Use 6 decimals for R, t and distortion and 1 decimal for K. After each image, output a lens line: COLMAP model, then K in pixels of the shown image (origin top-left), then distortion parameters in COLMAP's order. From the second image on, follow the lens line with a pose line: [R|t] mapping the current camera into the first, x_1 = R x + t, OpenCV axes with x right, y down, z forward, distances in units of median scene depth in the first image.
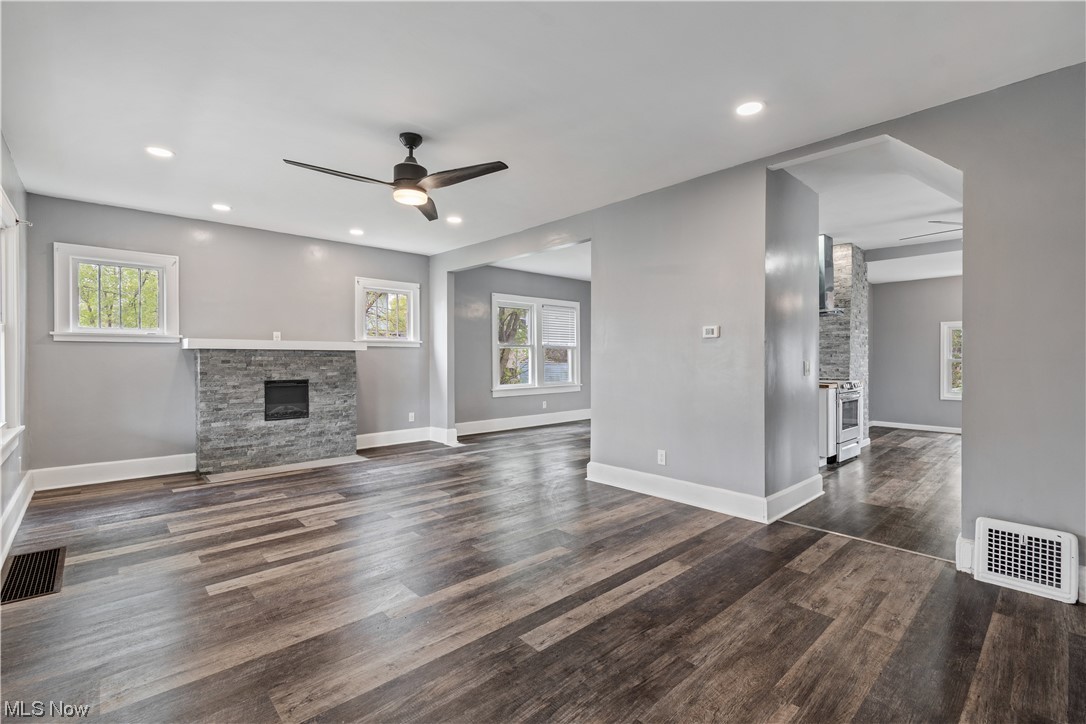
lens RADIAL K [[484.4, 0, 543.4], [0, 484.4, 361.7], [0, 0, 1]] dist [0.004821, -0.001301]
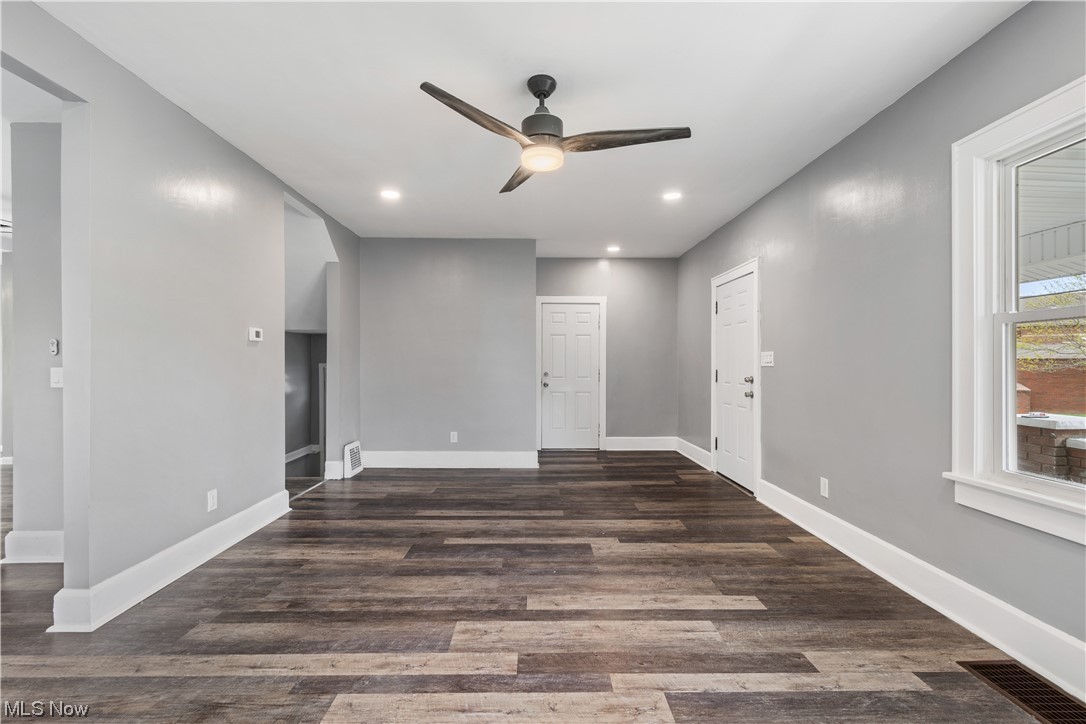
lens RADIAL K [[484.4, 0, 543.2], [0, 484.4, 364.3], [0, 0, 1]] dist [0.004821, -0.001301]
pose [[-0.748214, -0.004637, 0.663441, -0.848641], [0.001965, 0.999956, 0.009205, -0.016524], [-0.663455, 0.008191, -0.748172, 1.697256]]
